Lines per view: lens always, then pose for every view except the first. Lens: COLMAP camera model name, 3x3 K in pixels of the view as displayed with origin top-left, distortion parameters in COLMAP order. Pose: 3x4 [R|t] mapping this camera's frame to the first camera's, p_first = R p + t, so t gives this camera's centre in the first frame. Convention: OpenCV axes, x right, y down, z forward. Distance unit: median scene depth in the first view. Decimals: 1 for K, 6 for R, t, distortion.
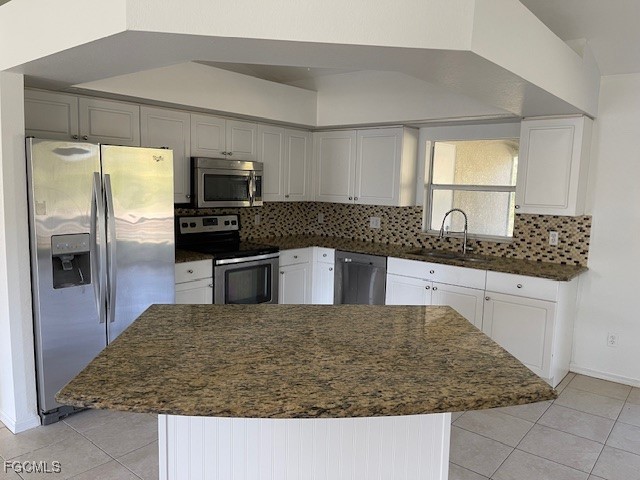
lens RADIAL K [[483.9, 0, 320.0], [0, 483.9, 240.0], [0, 0, 1]] dist [0.004655, -0.003664]
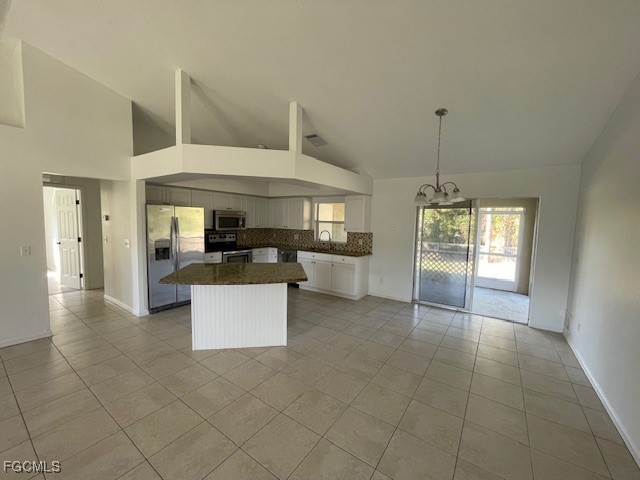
lens RADIAL K [[262.9, 0, 320.0], [0, 262.9, 240.0], [0, 0, 1]] dist [-0.000247, -0.000110]
pose [[0.996952, -0.008974, 0.077495, 0.154013], [0.012339, 0.998996, -0.043056, 0.040339], [-0.077031, 0.043881, 0.996063, -0.329168]]
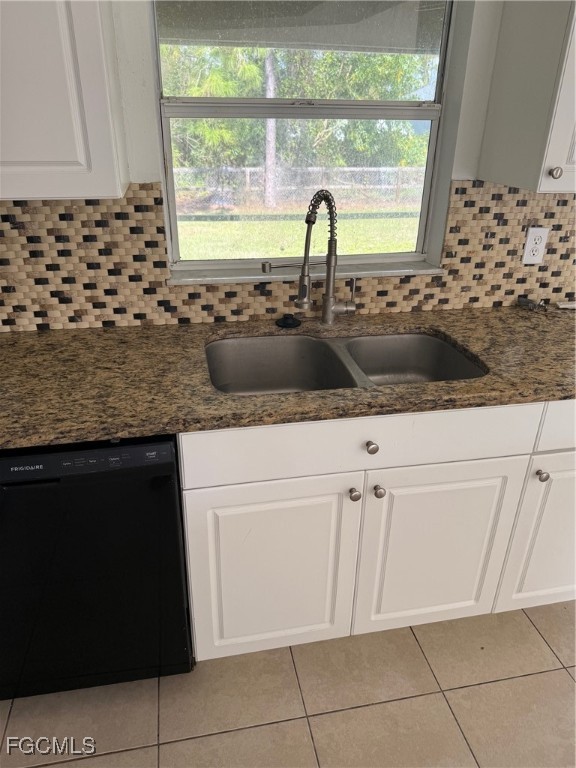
lens RADIAL K [[580.7, 0, 288.0], [0, 580.7, 384.0], [0, 0, 1]] dist [0.004655, -0.003664]
pose [[0.630069, -0.354398, 0.690953, -0.017982], [0.090324, 0.917192, 0.388073, -0.097568], [-0.771268, -0.182103, 0.609905, 0.791187]]
